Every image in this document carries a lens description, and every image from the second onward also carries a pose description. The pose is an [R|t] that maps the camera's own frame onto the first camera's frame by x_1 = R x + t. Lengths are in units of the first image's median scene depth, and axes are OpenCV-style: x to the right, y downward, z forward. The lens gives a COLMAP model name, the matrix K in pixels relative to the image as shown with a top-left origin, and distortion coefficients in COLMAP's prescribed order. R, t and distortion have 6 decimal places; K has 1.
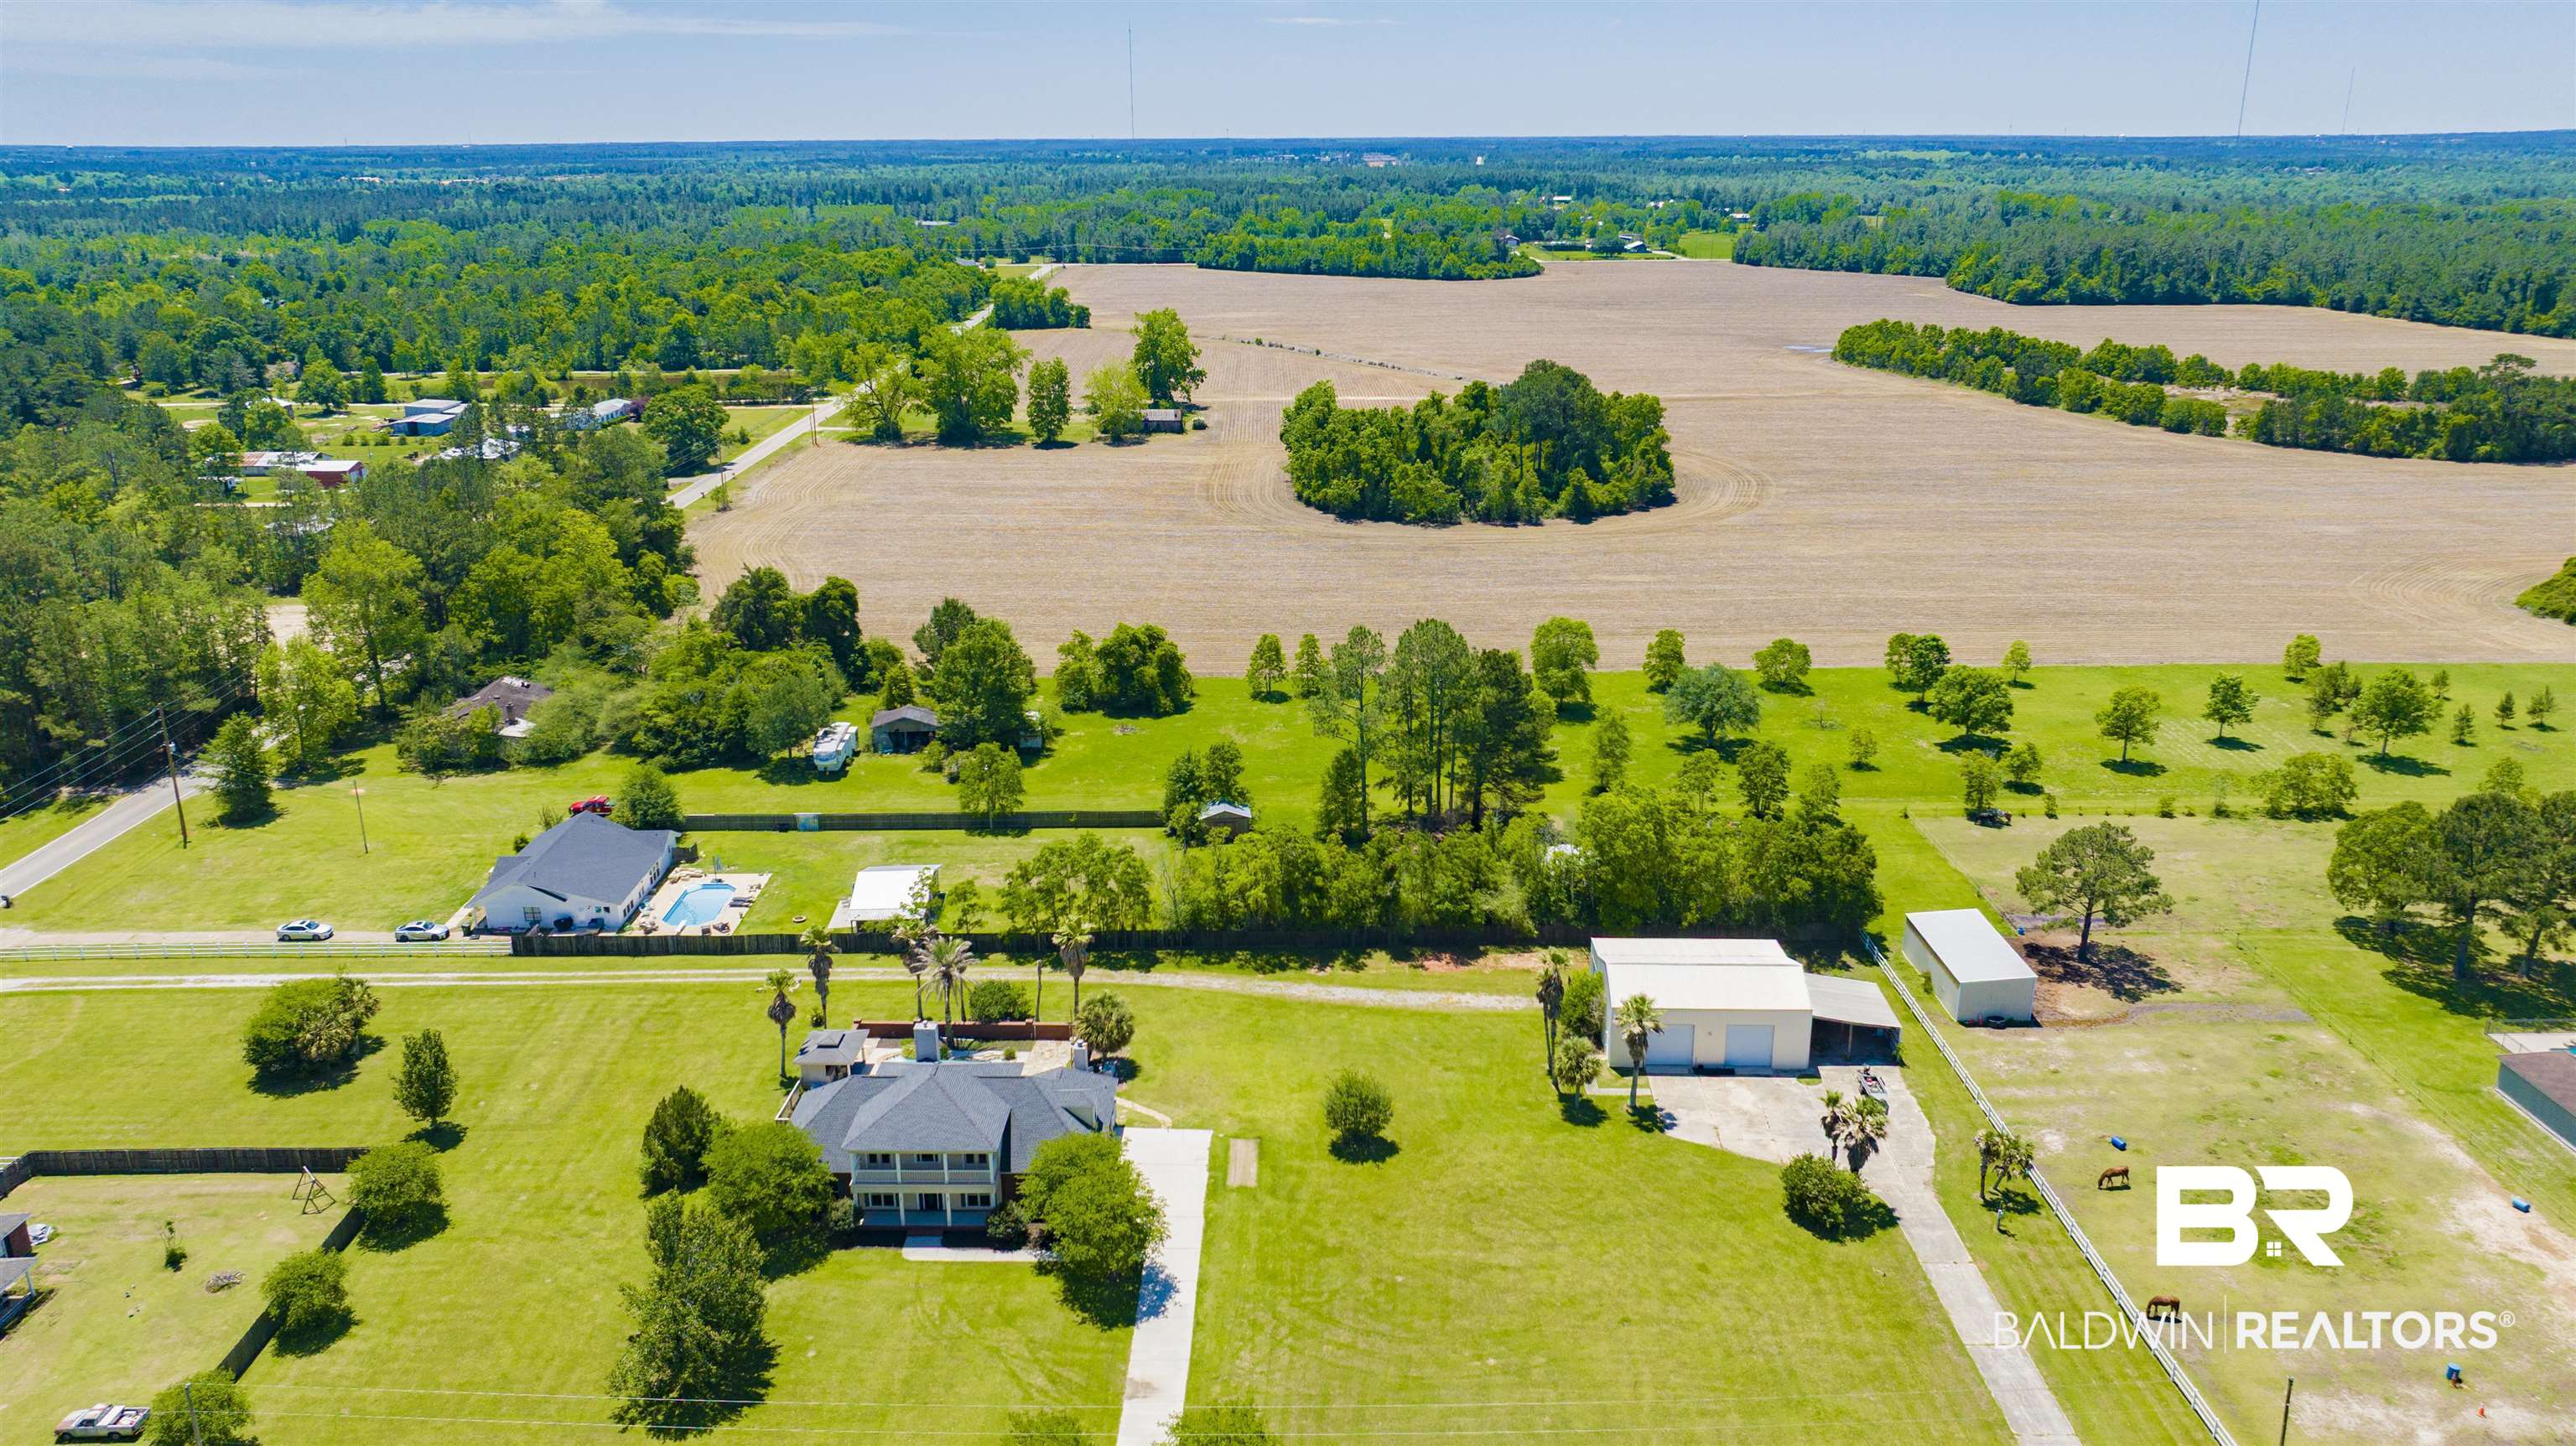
lens RADIAL K [[1834.4, 0, 1301.0], [0, 1834.4, 702.2], [0, 0, 1]] dist [-0.026096, 0.022331]
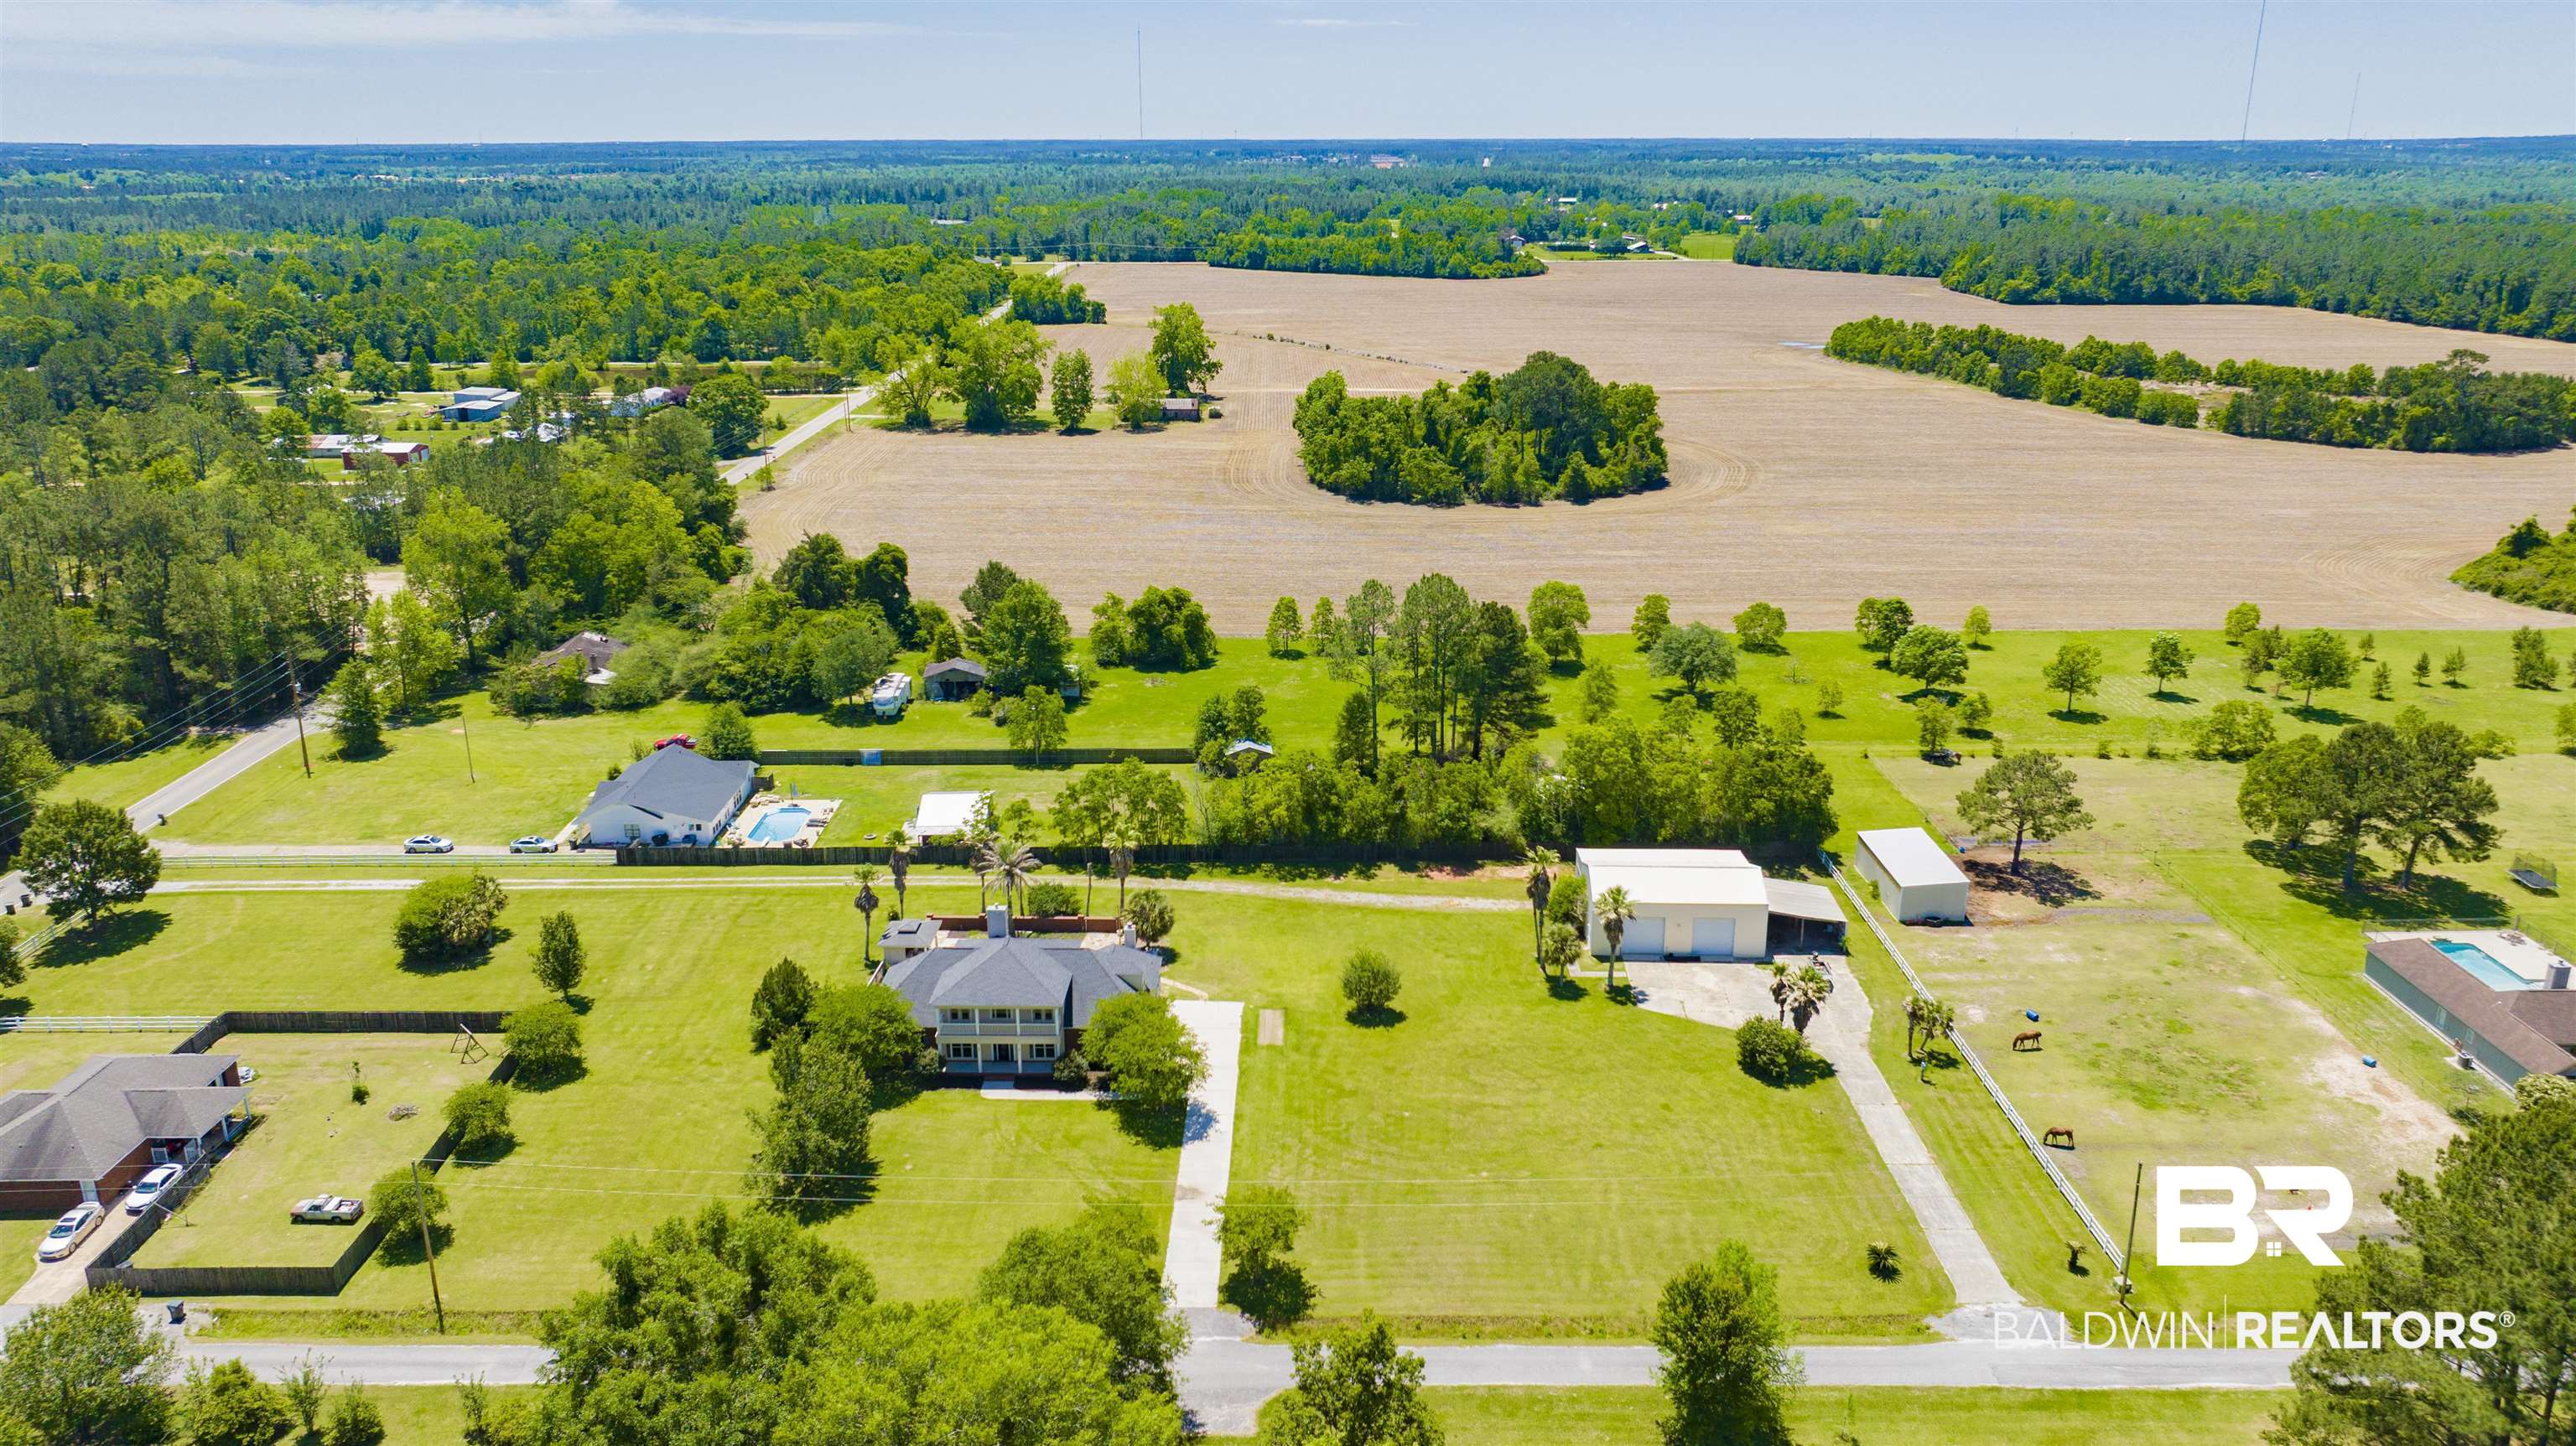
lens RADIAL K [[1834.4, 0, 1302.2], [0, 1834.4, 707.8], [0, 0, 1]] dist [-0.026096, 0.022331]
pose [[0.999990, 0.003802, -0.002145, -0.006932], [-0.003797, 0.999991, 0.002087, 0.032094], [0.002153, -0.002079, 0.999996, -0.103821]]
